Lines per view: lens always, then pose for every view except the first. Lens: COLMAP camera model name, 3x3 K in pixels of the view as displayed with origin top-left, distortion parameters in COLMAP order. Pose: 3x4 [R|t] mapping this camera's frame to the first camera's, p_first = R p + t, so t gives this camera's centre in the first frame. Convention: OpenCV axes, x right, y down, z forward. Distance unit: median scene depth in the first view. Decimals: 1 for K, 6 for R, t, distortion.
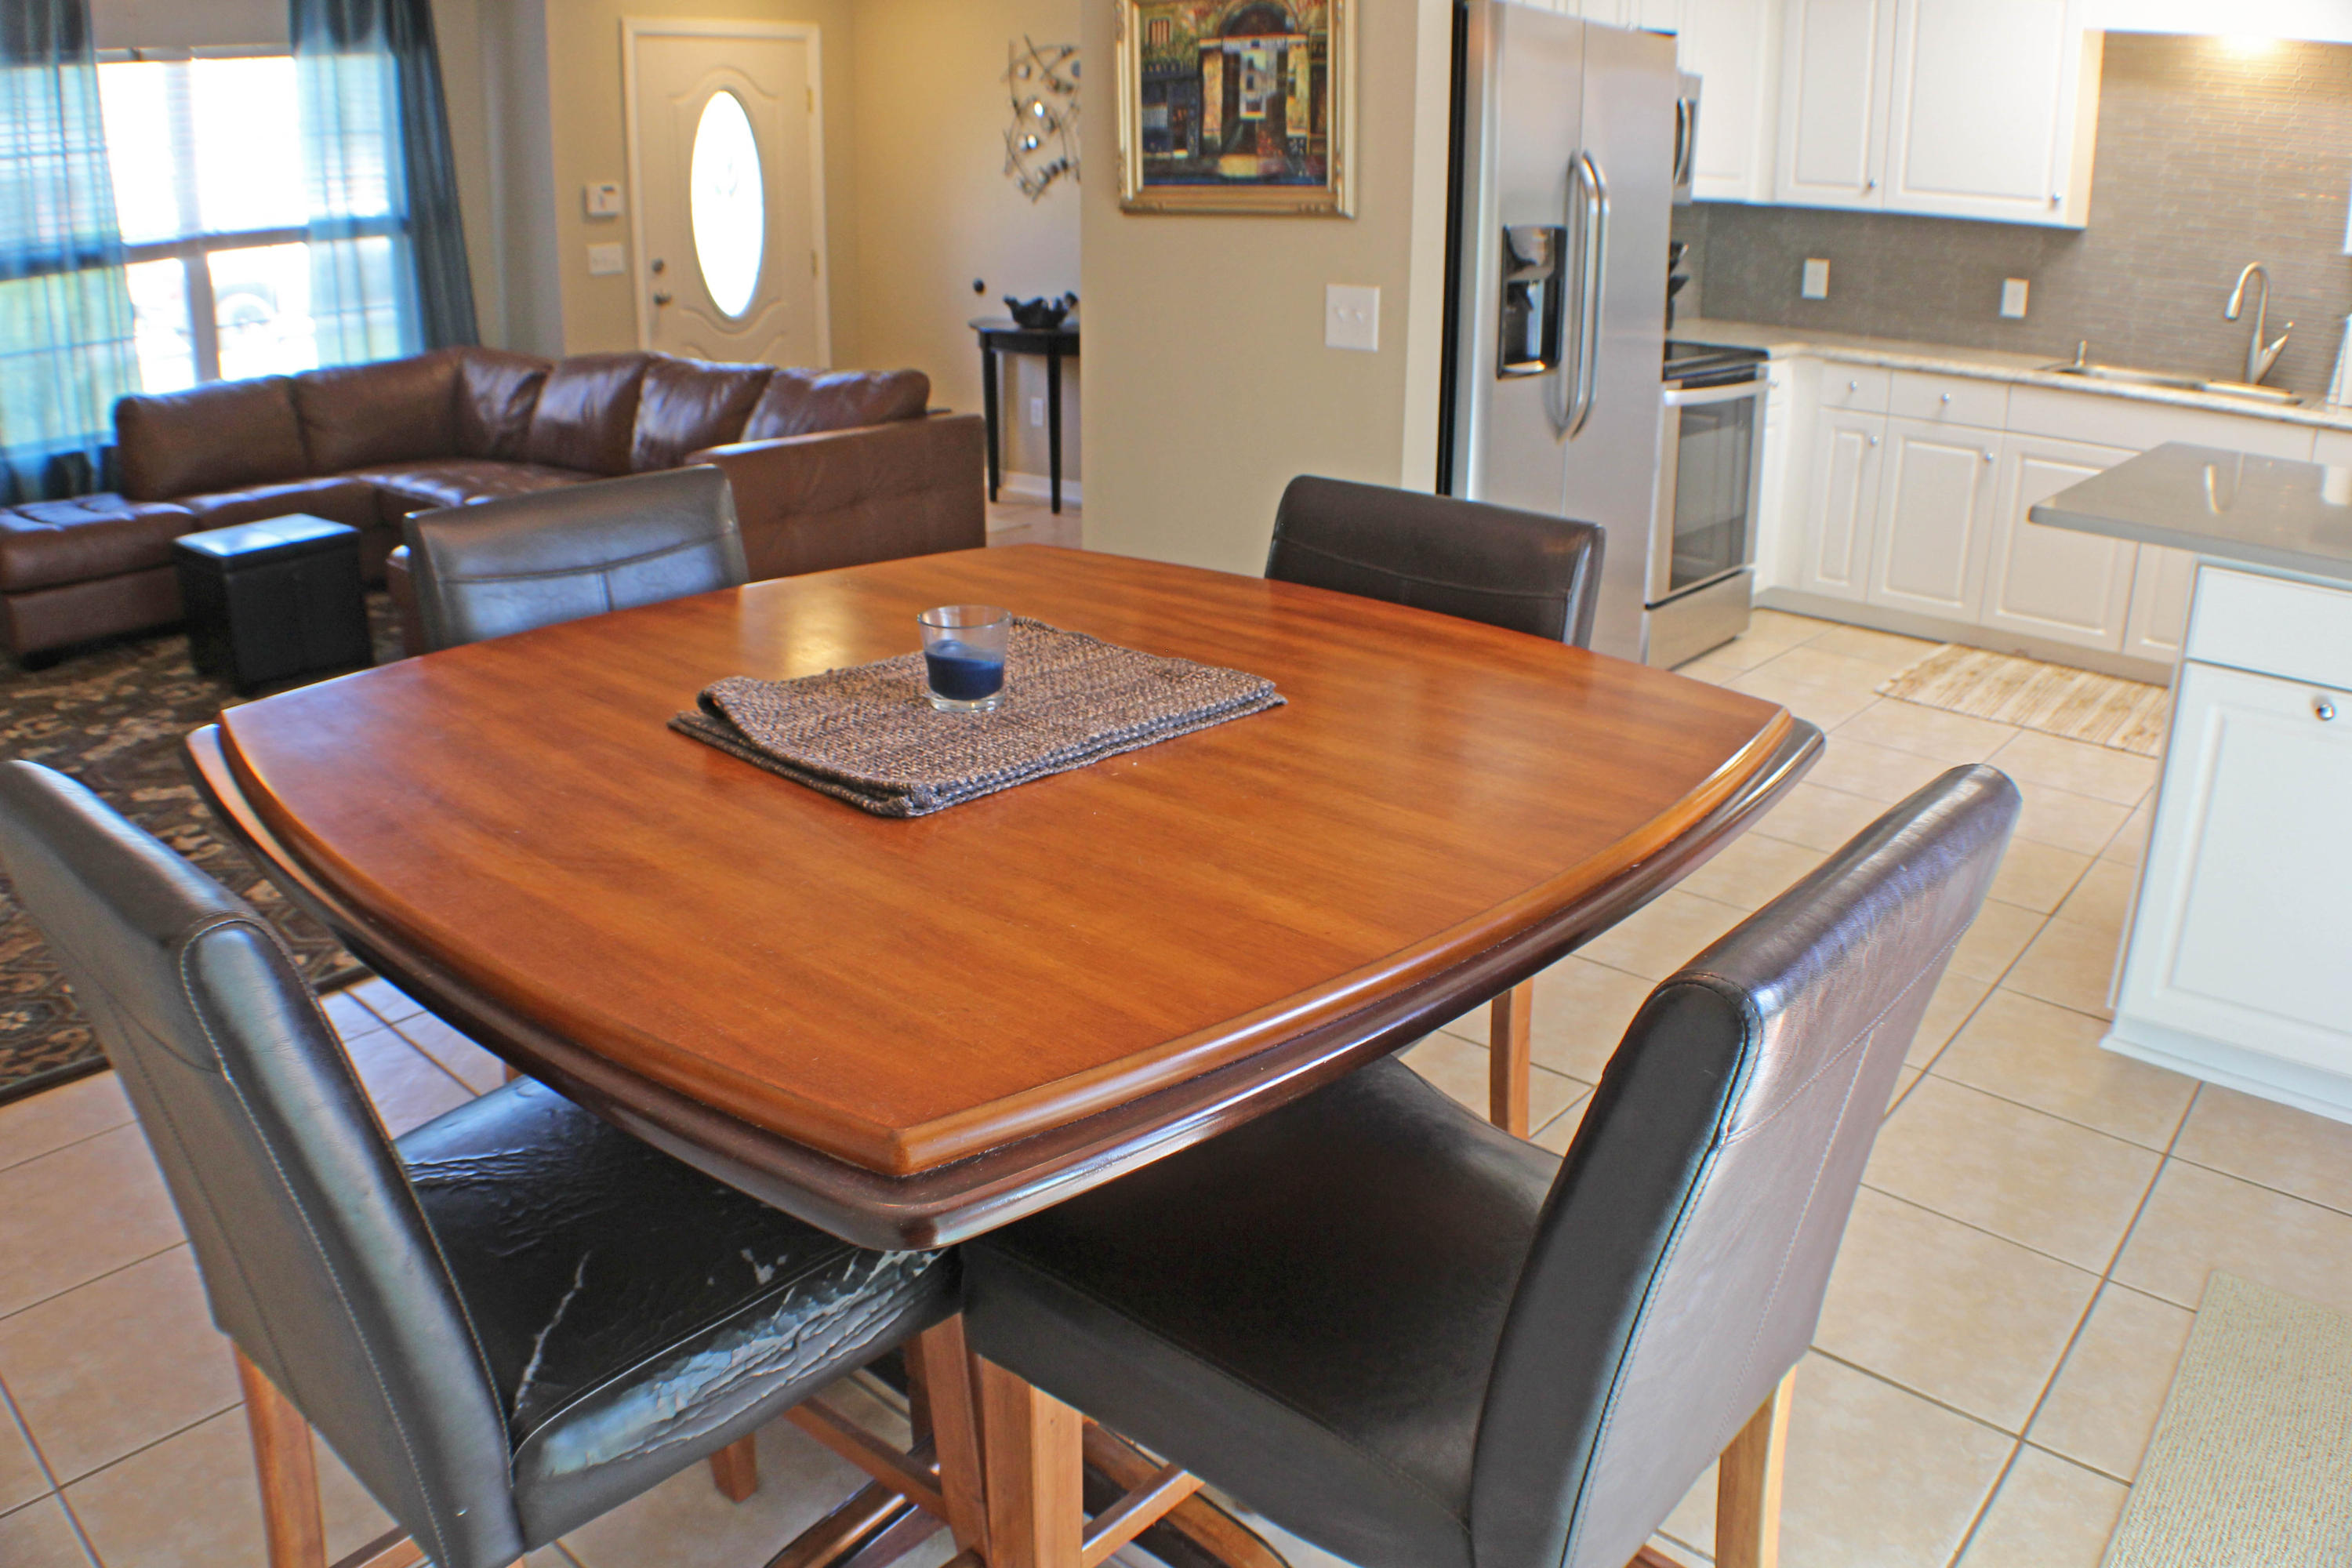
lens RADIAL K [[1688.7, 0, 1160.3], [0, 1688.7, 780.1], [0, 0, 1]] dist [-0.216564, 0.056567]
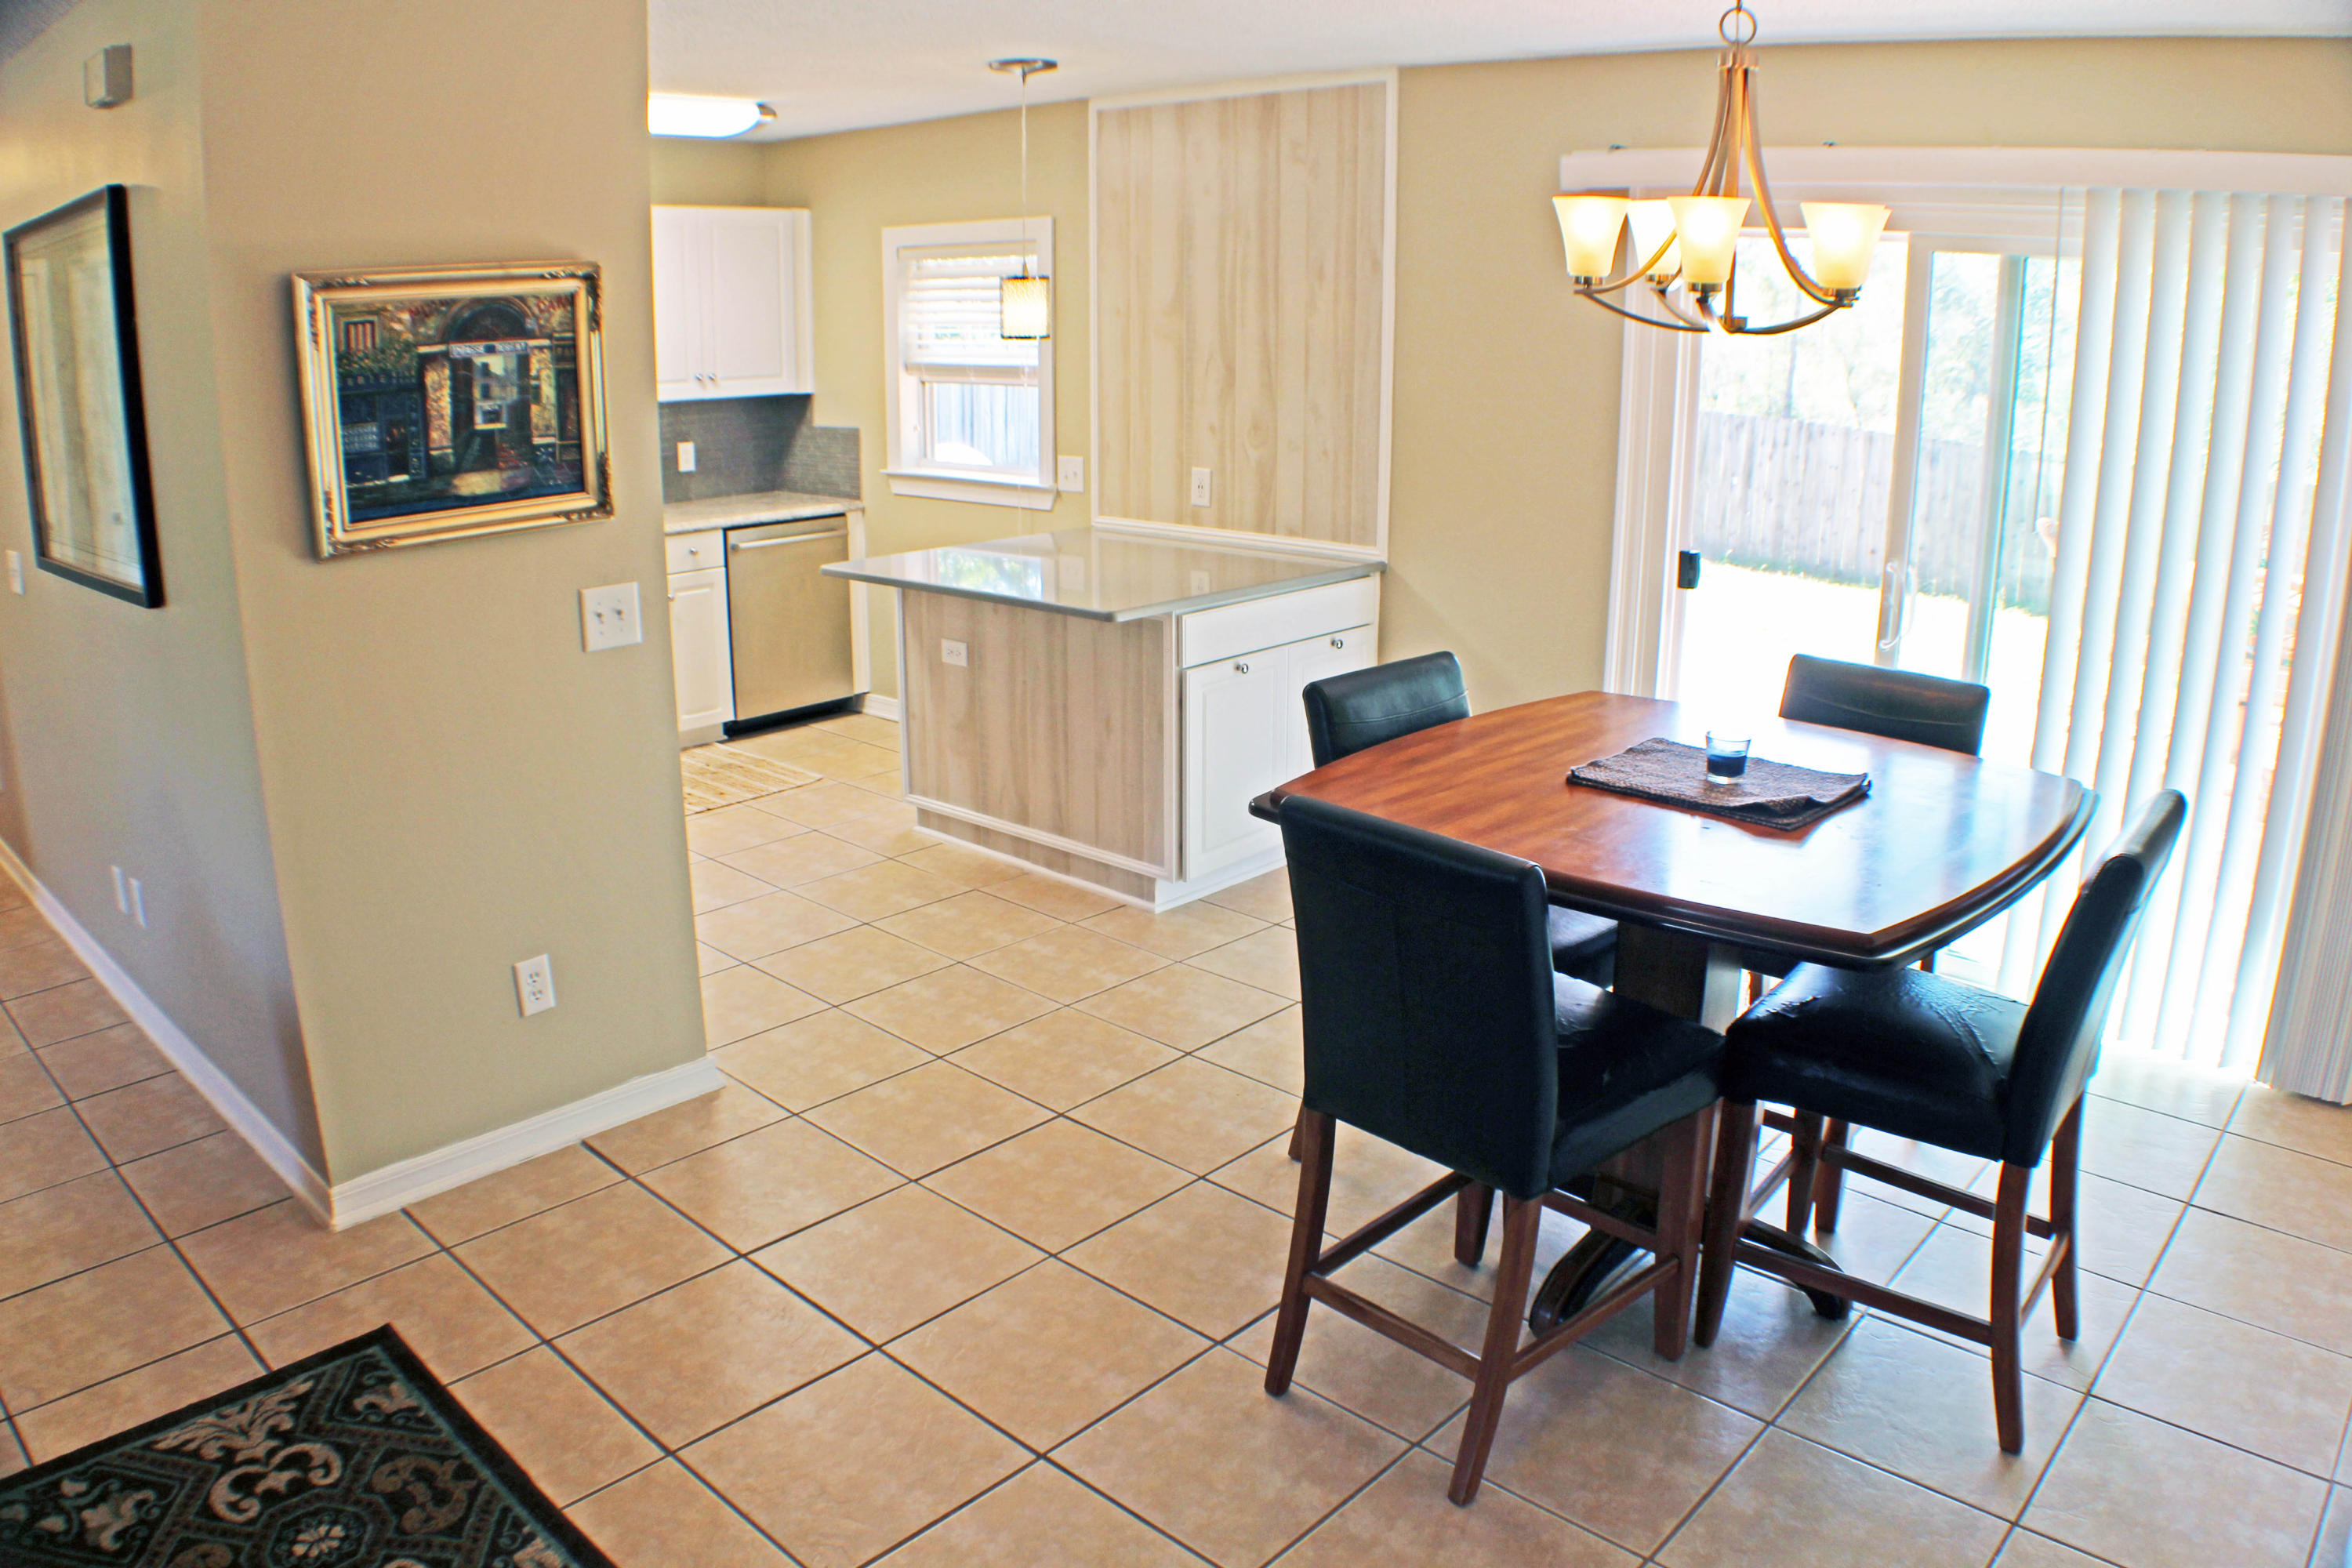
lens RADIAL K [[1685.3, 0, 1176.0], [0, 1685.3, 784.0], [0, 0, 1]] dist [-0.252166, 0.108081]
pose [[0.005168, -0.281206, 0.959634, -0.603385], [0.338960, 0.903327, 0.262881, -0.234470], [-0.940787, 0.323919, 0.099986, 0.434540]]
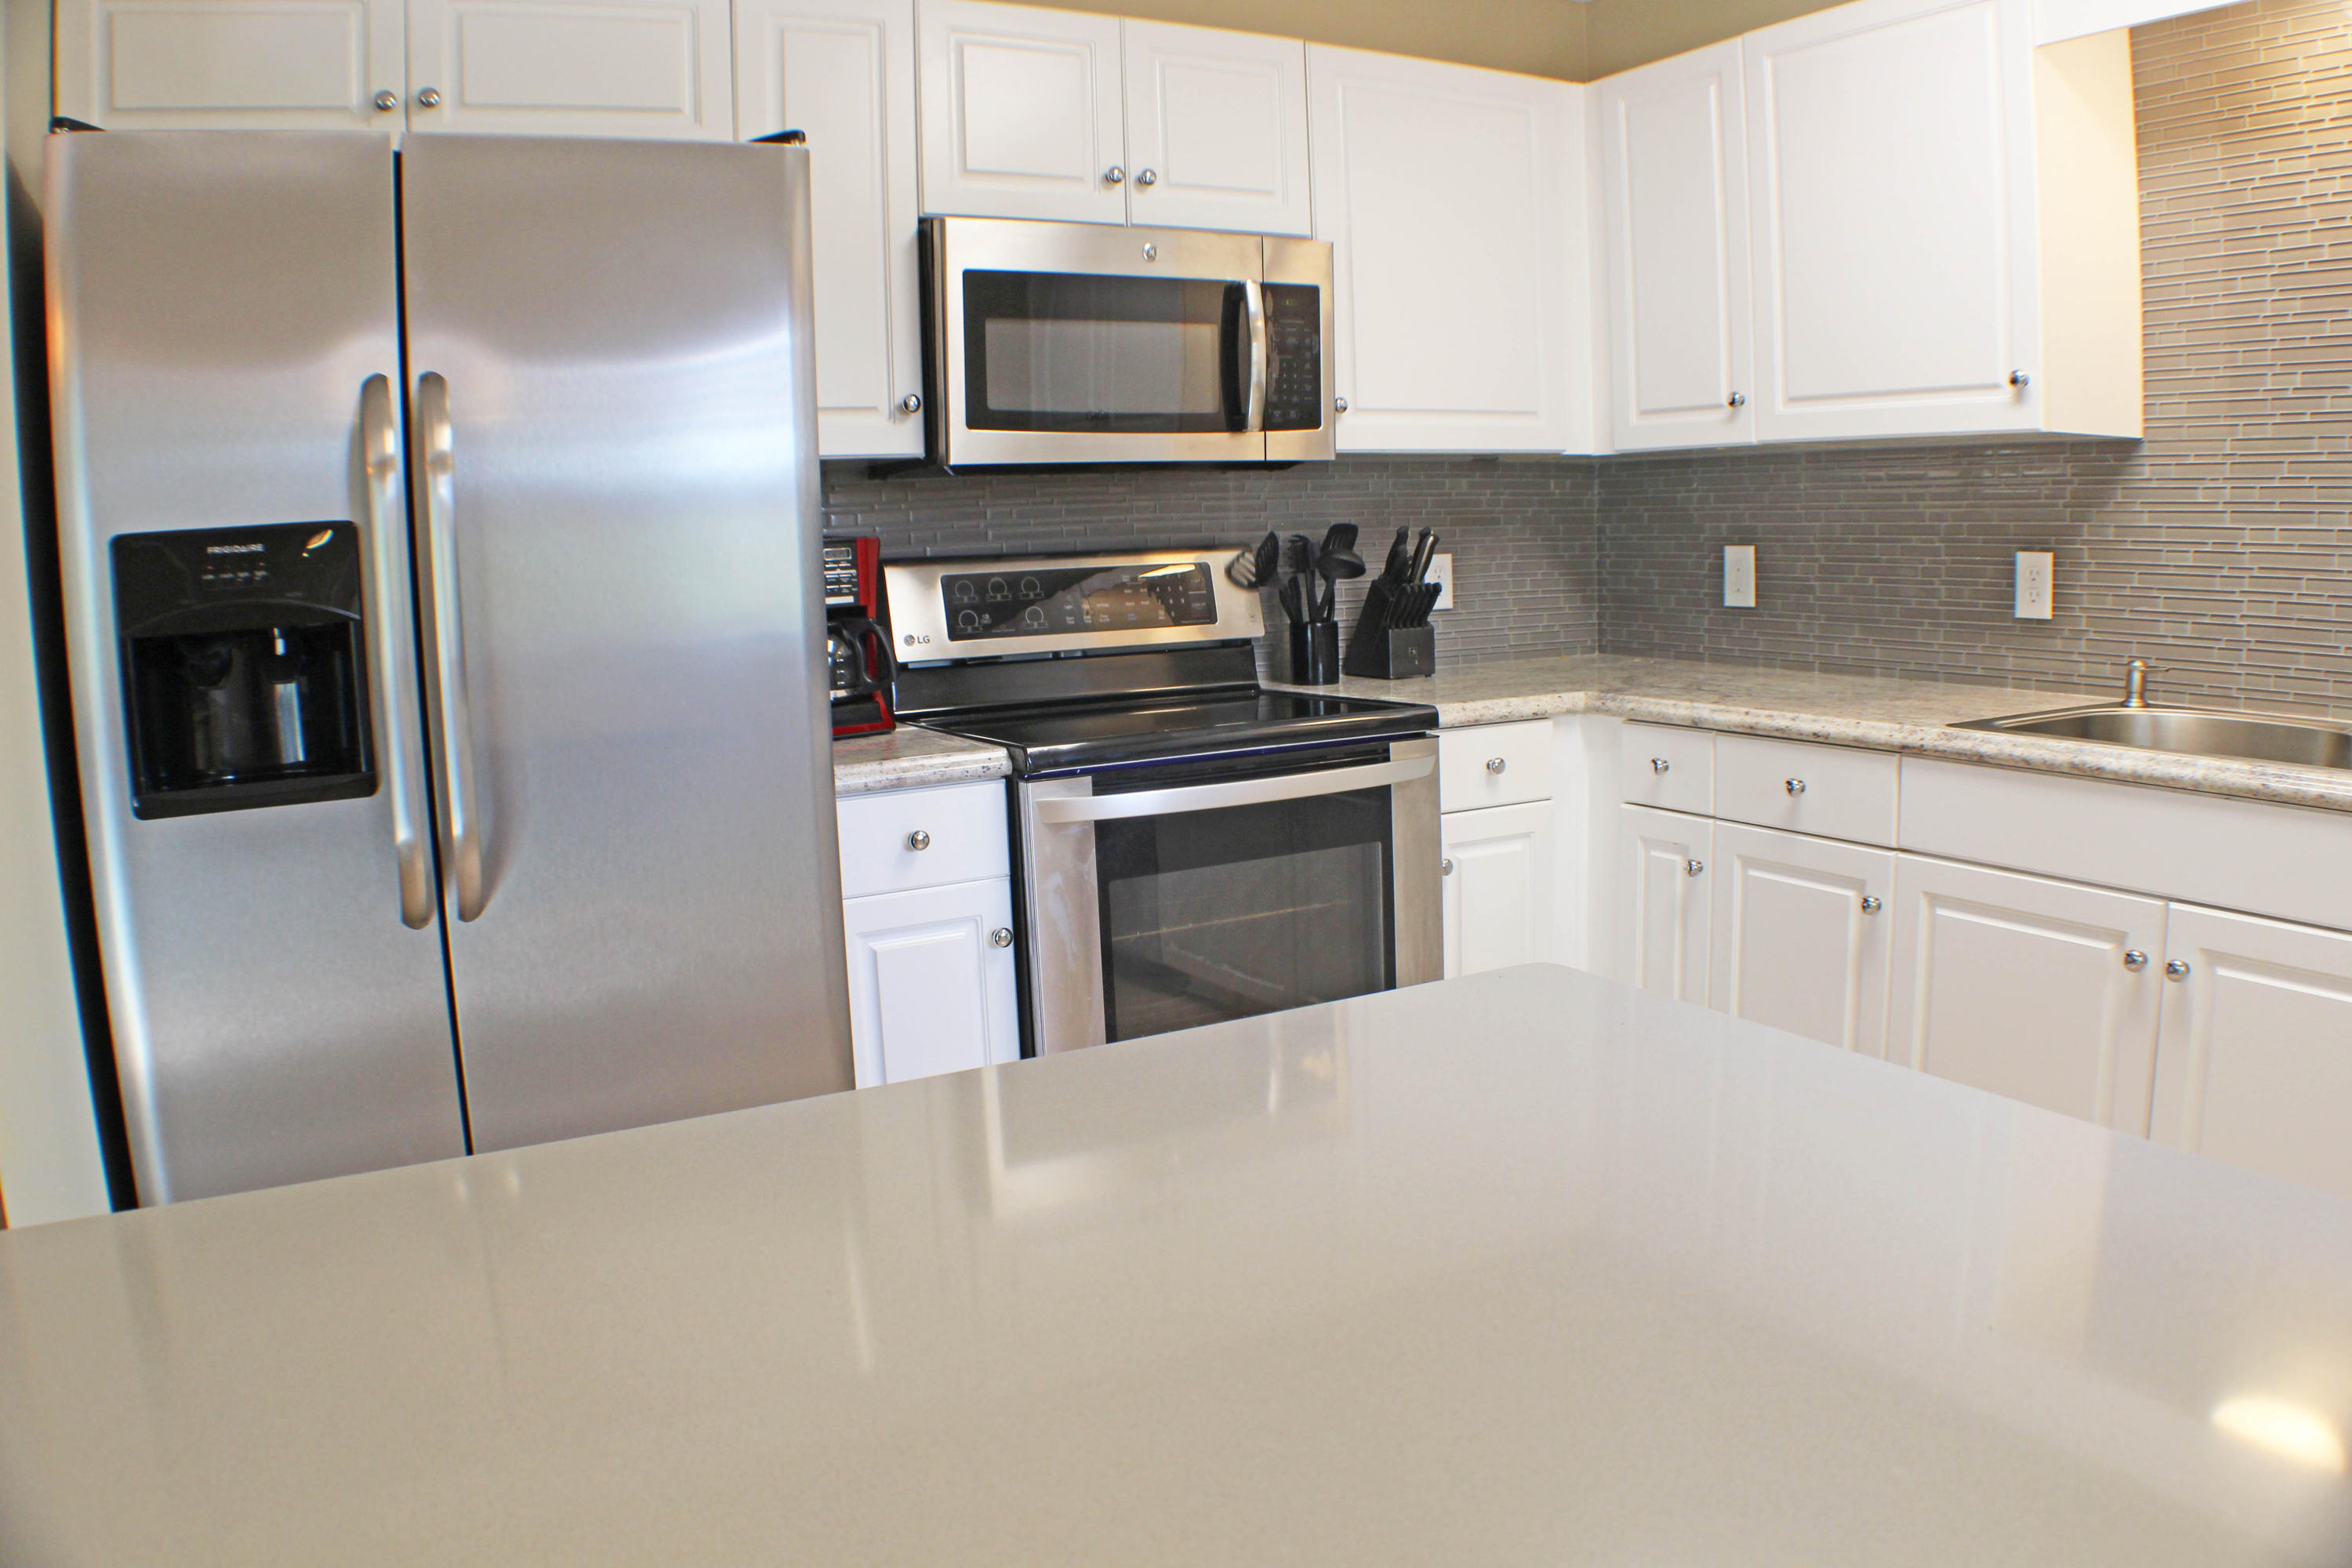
lens RADIAL K [[1688.7, 0, 1160.3], [0, 1688.7, 780.1], [0, 0, 1]] dist [-0.216564, 0.056567]
pose [[0.940083, 0.013808, -0.340667, 0.498853], [-0.079821, 0.980324, -0.180534, -0.134891], [0.331471, 0.196910, 0.922688, 0.457637]]
